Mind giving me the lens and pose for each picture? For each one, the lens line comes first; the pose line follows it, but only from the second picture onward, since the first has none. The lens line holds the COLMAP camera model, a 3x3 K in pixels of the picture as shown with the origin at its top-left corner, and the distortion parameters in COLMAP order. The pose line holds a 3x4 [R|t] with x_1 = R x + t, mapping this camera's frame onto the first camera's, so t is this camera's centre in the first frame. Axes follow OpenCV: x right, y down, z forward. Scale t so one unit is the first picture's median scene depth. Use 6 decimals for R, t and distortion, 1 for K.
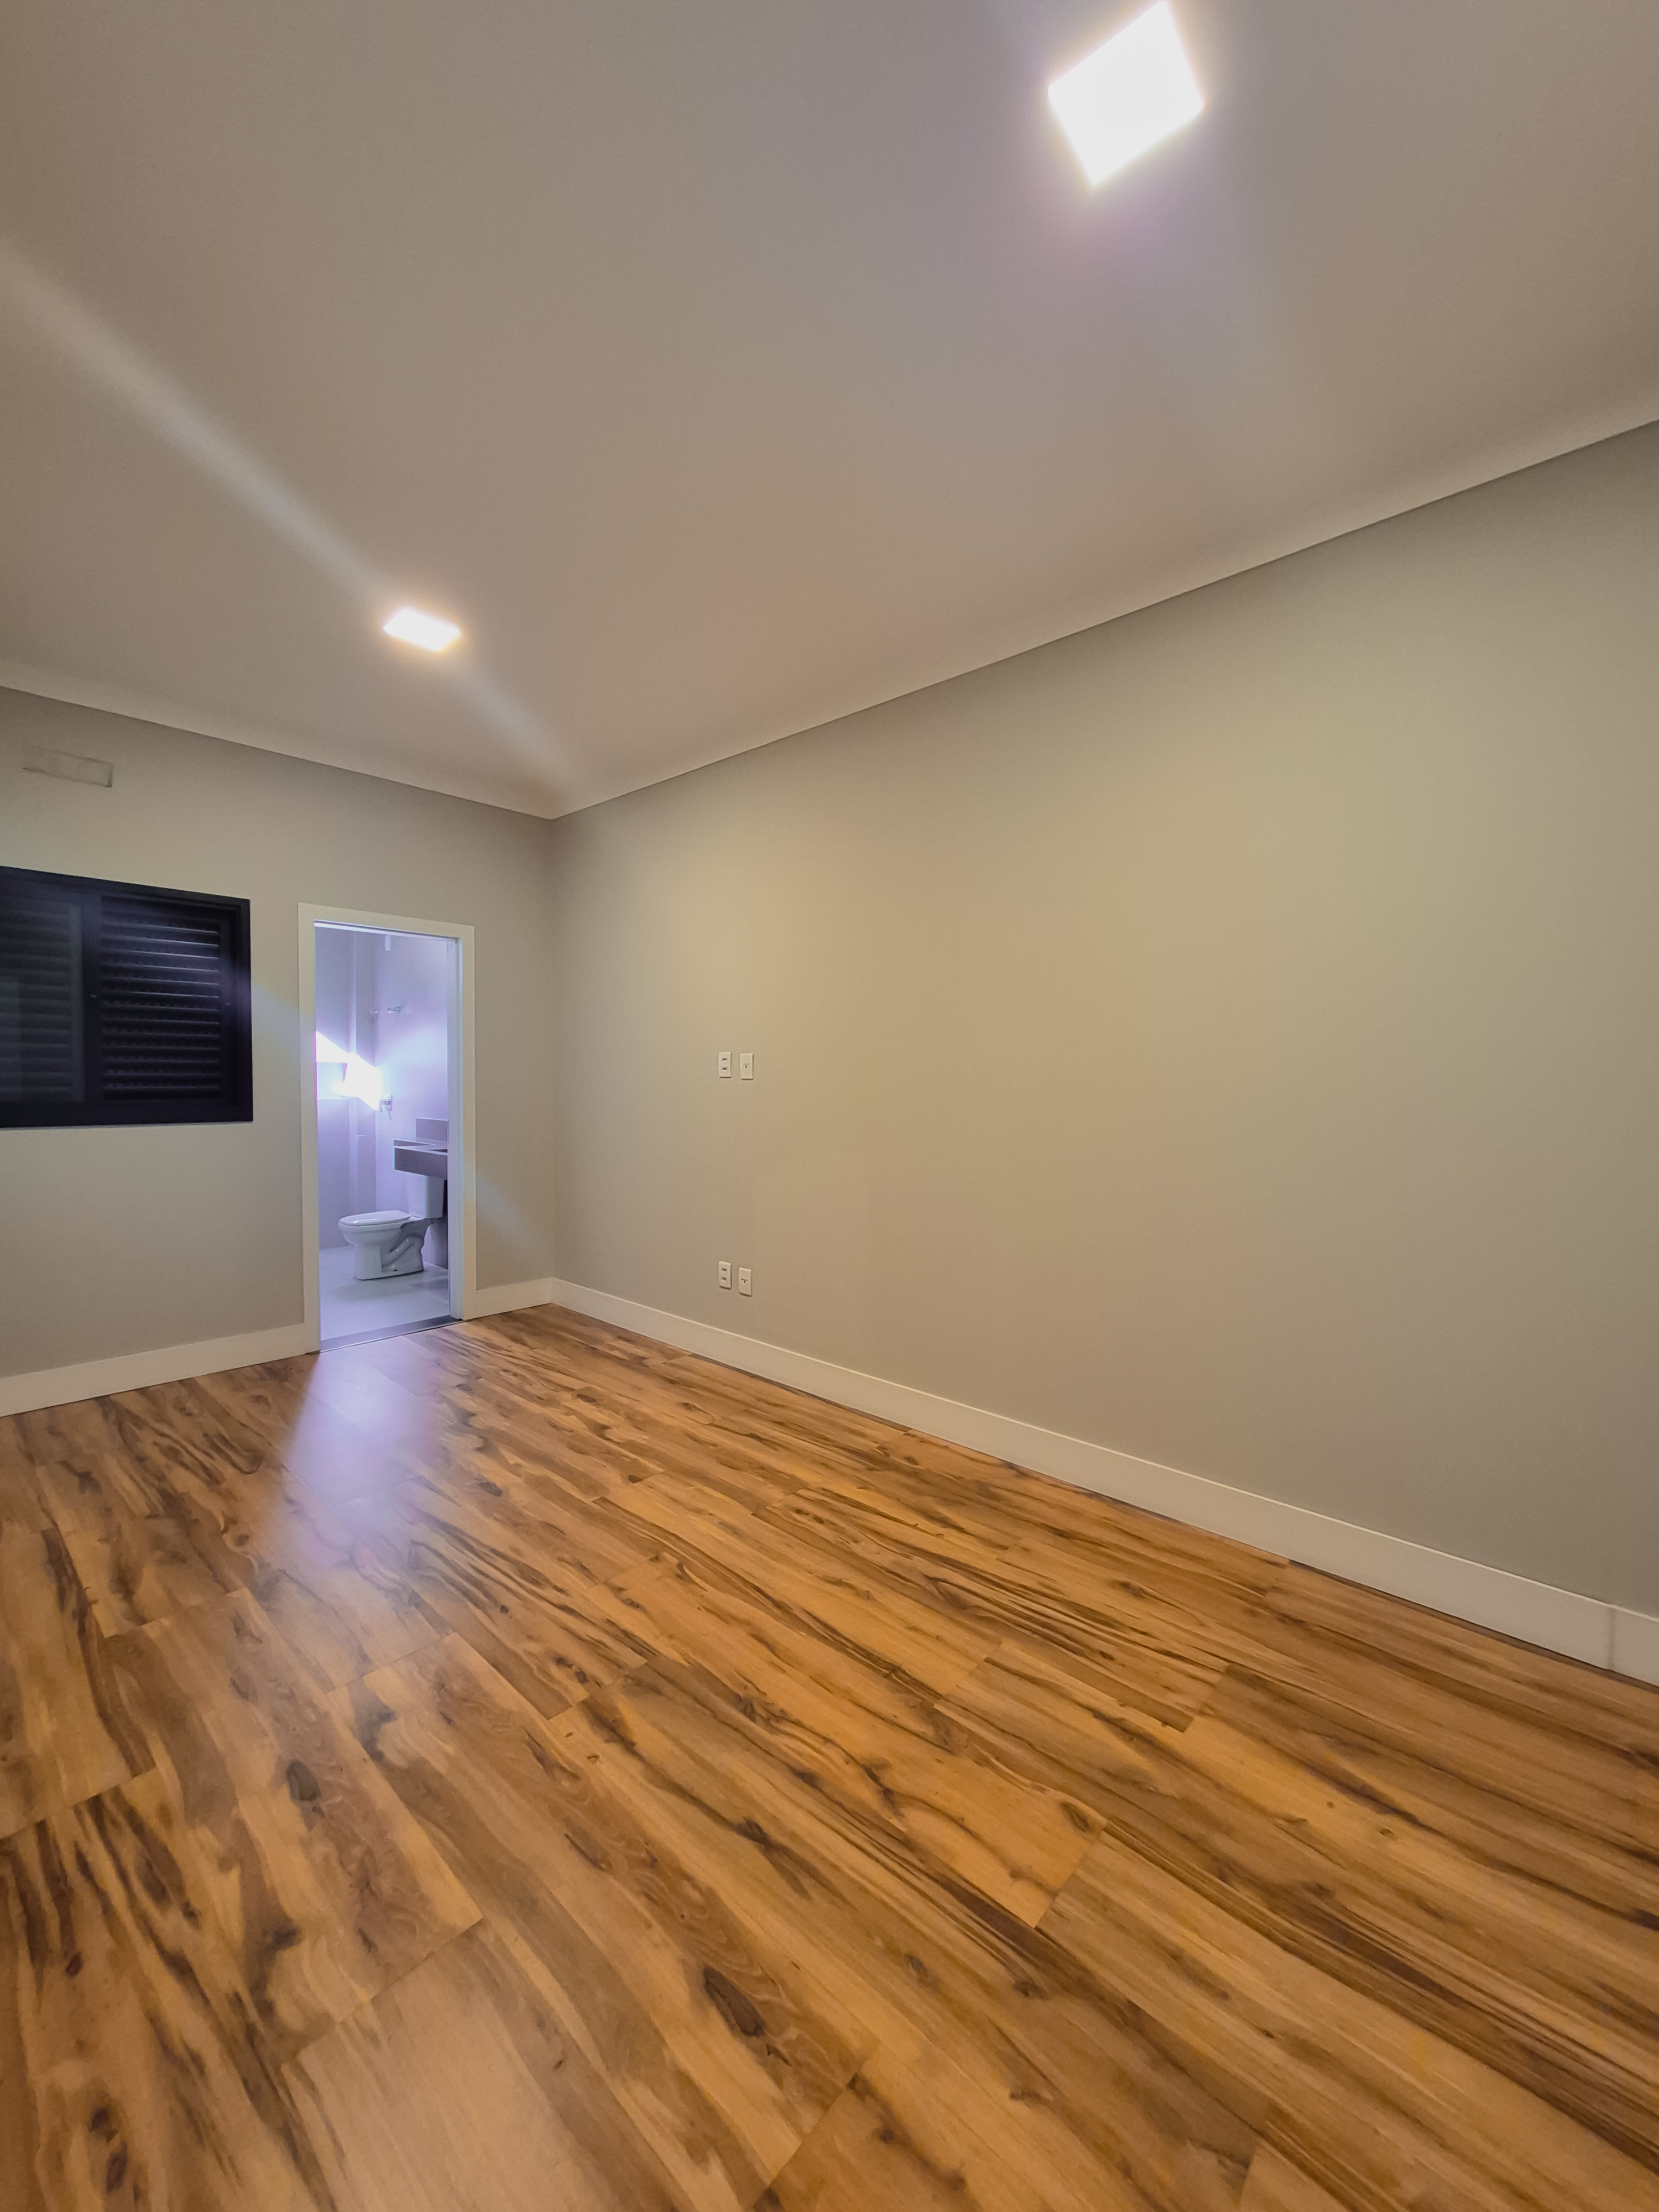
lens RADIAL K [[880.4, 0, 821.4], [0, 880.4, 1111.0], [0, 0, 1]] dist [0.019666, 0.001564]
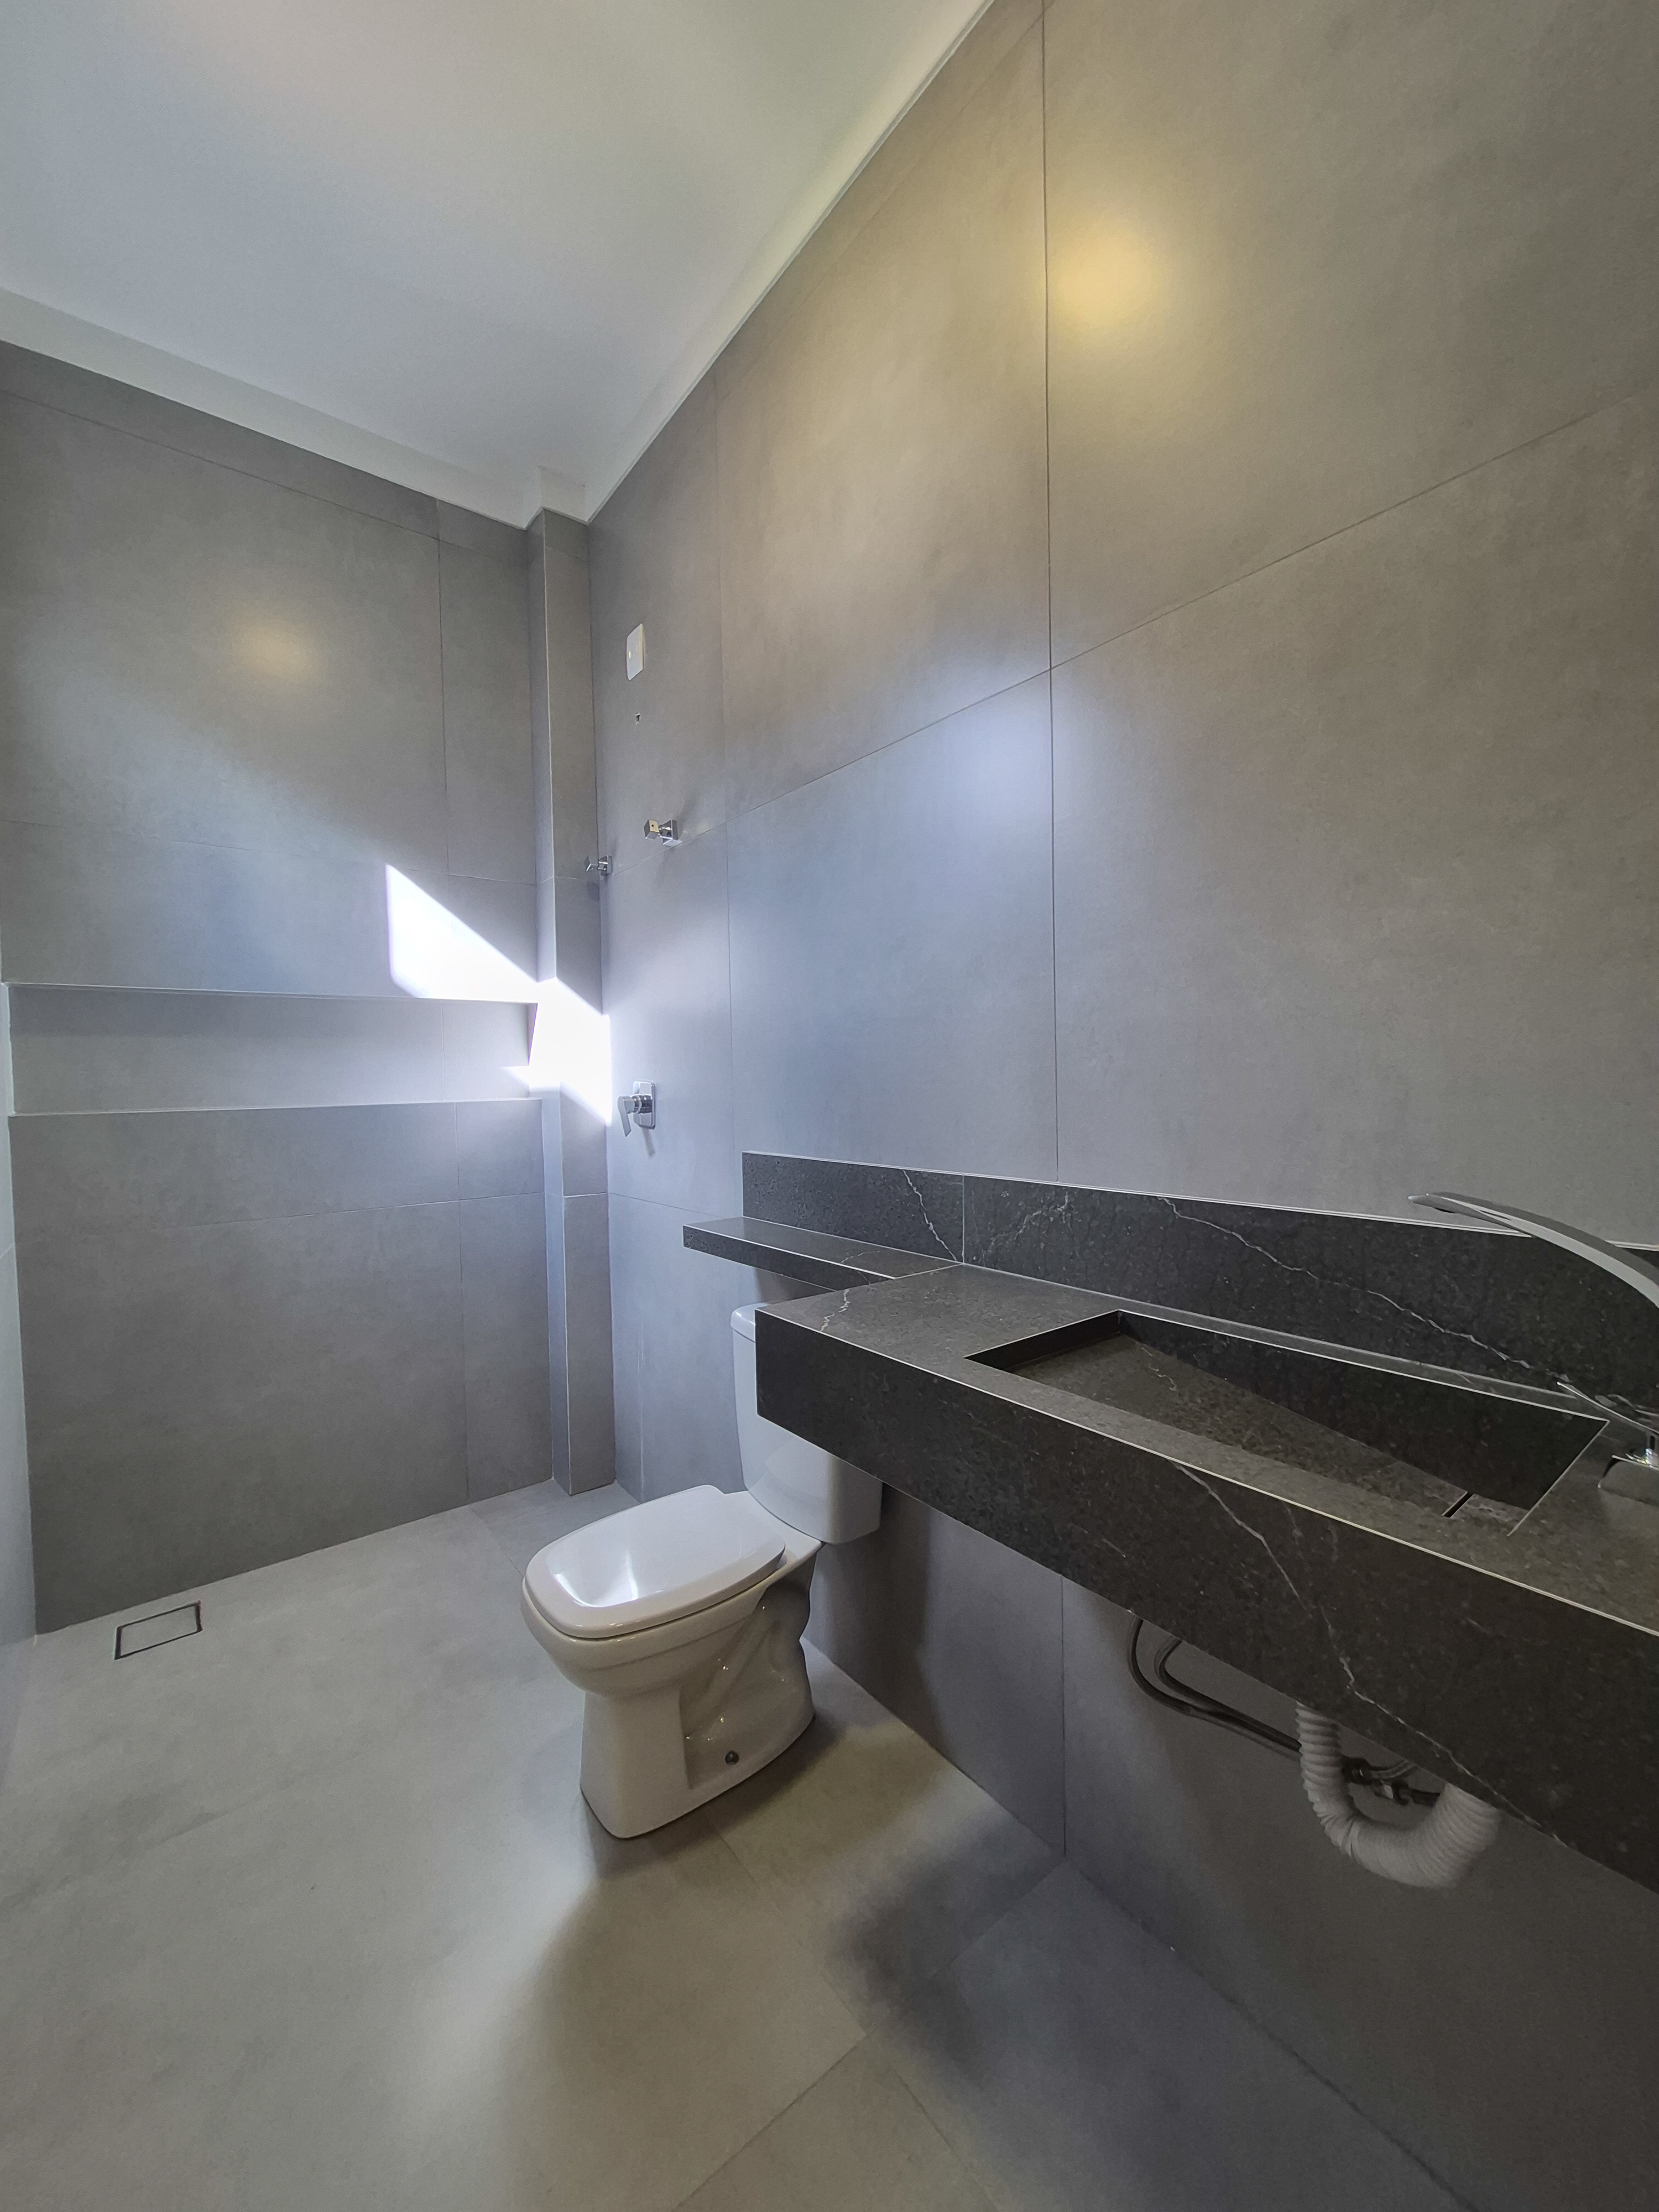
lens RADIAL K [[880.4, 0, 837.1], [0, 880.4, 1108.9], [0, 0, 1]] dist [0.019666, 0.001564]
pose [[0.986777, -0.019164, -0.160944, -0.347701], [0.015926, 0.999645, -0.021380, 0.001382], [0.161297, 0.018534, 0.986732, 0.647244]]
